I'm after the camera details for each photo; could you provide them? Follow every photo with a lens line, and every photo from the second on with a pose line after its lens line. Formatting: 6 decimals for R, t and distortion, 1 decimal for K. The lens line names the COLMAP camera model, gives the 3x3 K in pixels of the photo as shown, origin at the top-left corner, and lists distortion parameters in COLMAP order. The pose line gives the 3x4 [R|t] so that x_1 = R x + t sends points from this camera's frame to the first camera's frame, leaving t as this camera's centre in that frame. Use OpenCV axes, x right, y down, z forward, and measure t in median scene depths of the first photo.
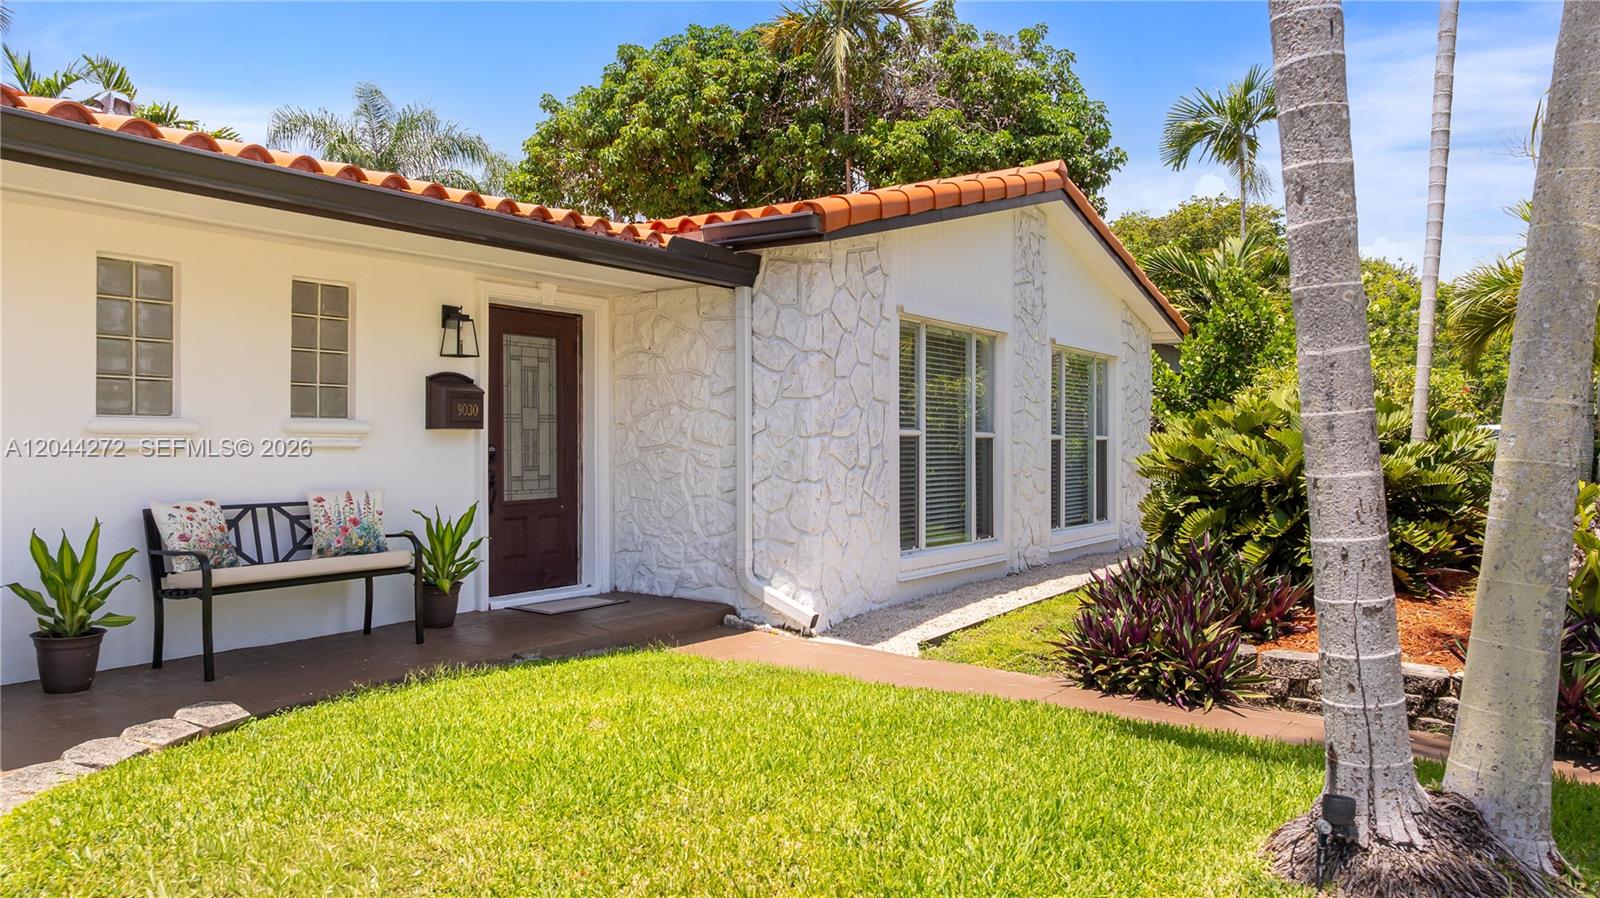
lens RADIAL K [[1129.0, 0, 800.0], [0, 1129.0, 449.0], [0, 0, 1]] dist [-0.024515, 0.001285]
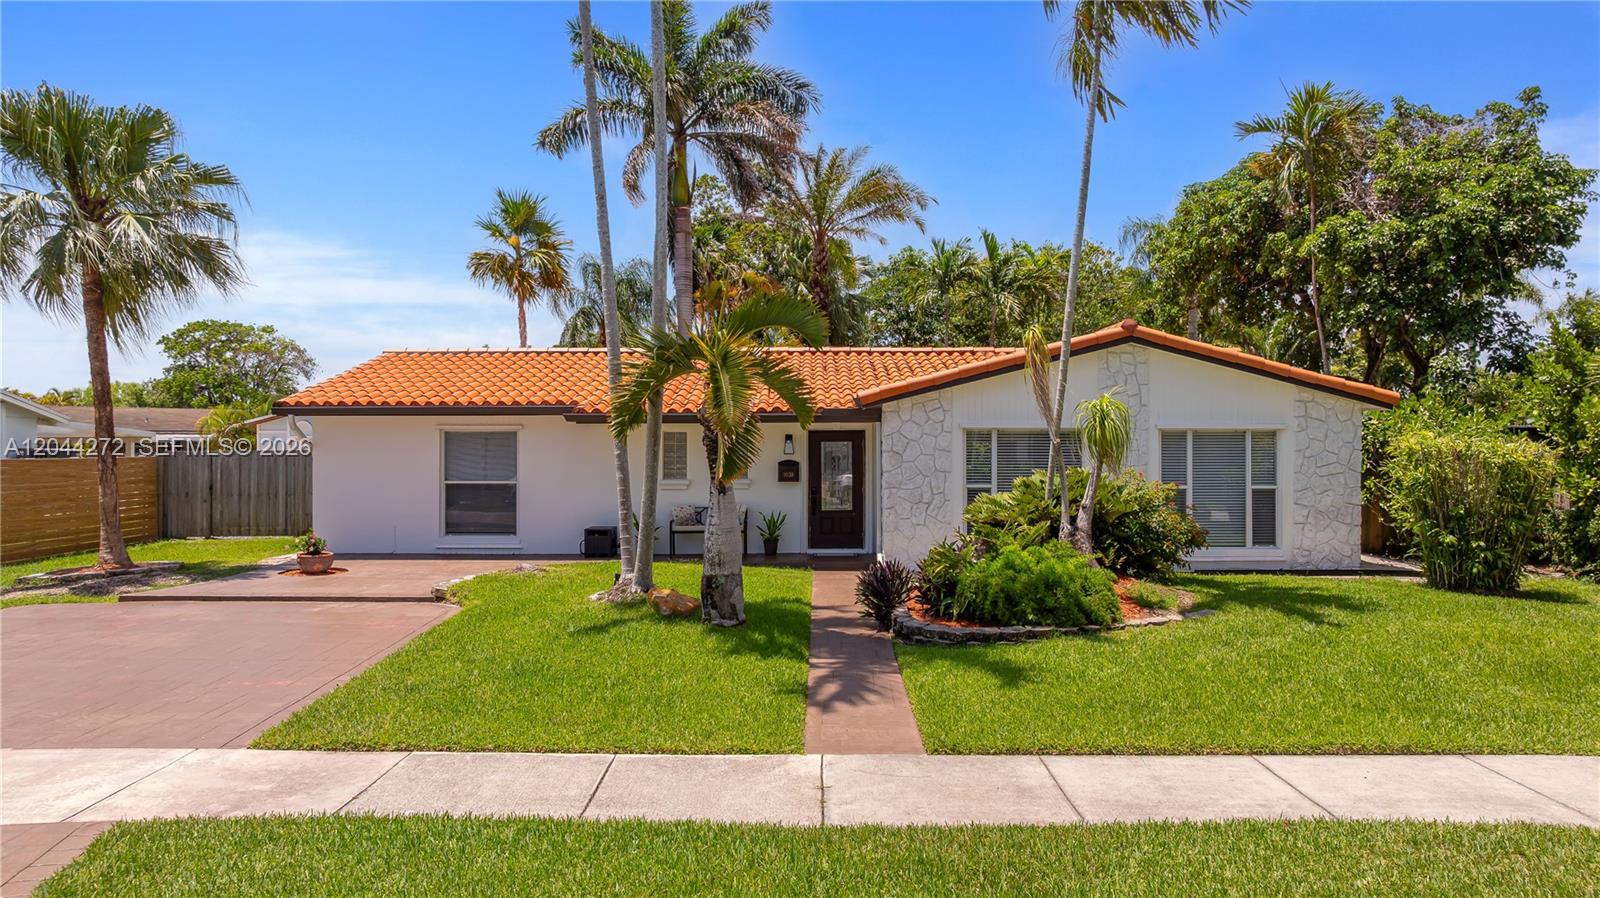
lens RADIAL K [[1116.0, 0, 800.0], [0, 1116.0, 449.0], [0, 0, 1]] dist [-0.033245, 0.021874]
pose [[0.551317, 0.003833, -0.834287, 1.822378], [-0.001808, 0.999993, 0.003399, -0.100157], [0.834294, -0.000365, 0.551320, -0.392280]]
